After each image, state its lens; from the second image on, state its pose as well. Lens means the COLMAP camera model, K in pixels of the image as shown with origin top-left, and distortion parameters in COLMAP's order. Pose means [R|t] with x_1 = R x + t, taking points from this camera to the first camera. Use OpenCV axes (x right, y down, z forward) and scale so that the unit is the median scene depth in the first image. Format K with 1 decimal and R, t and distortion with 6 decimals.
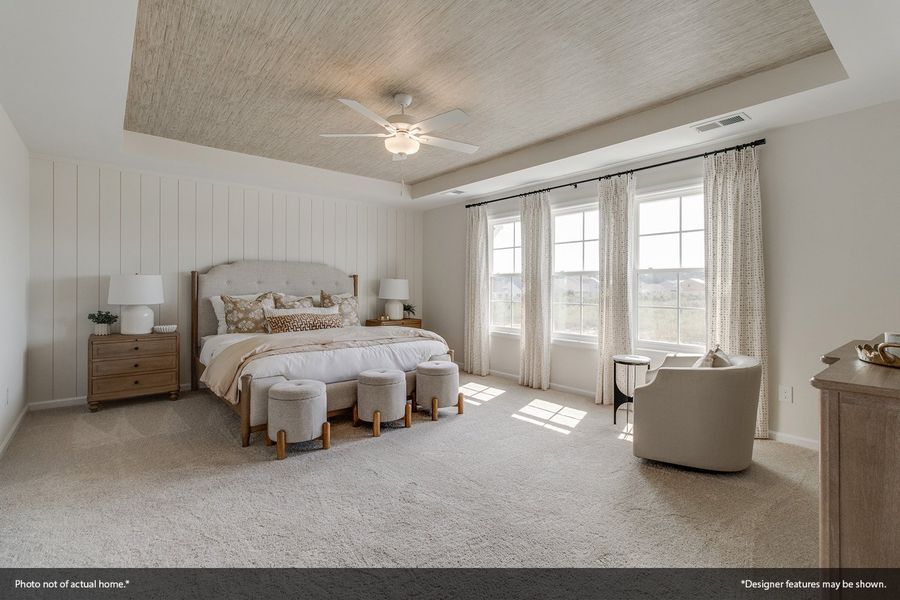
lens RADIAL K [[418.9, 0, 456.9], [0, 418.9, 288.0], [0, 0, 1]] dist [-0.000931, -0.000086]
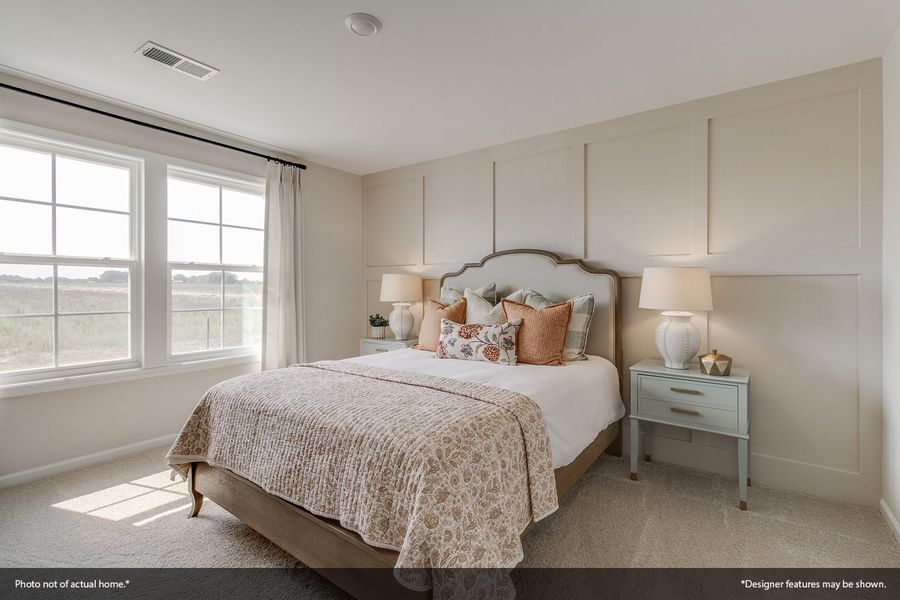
lens RADIAL K [[418.9, 0, 456.9], [0, 418.9, 288.0], [0, 0, 1]] dist [-0.000931, -0.000086]
pose [[-0.242296, -0.008391, 0.970166, -0.514501], [-0.007151, 0.999951, 0.006862, -0.007485], [-0.970176, -0.005275, -0.242344, 0.780648]]
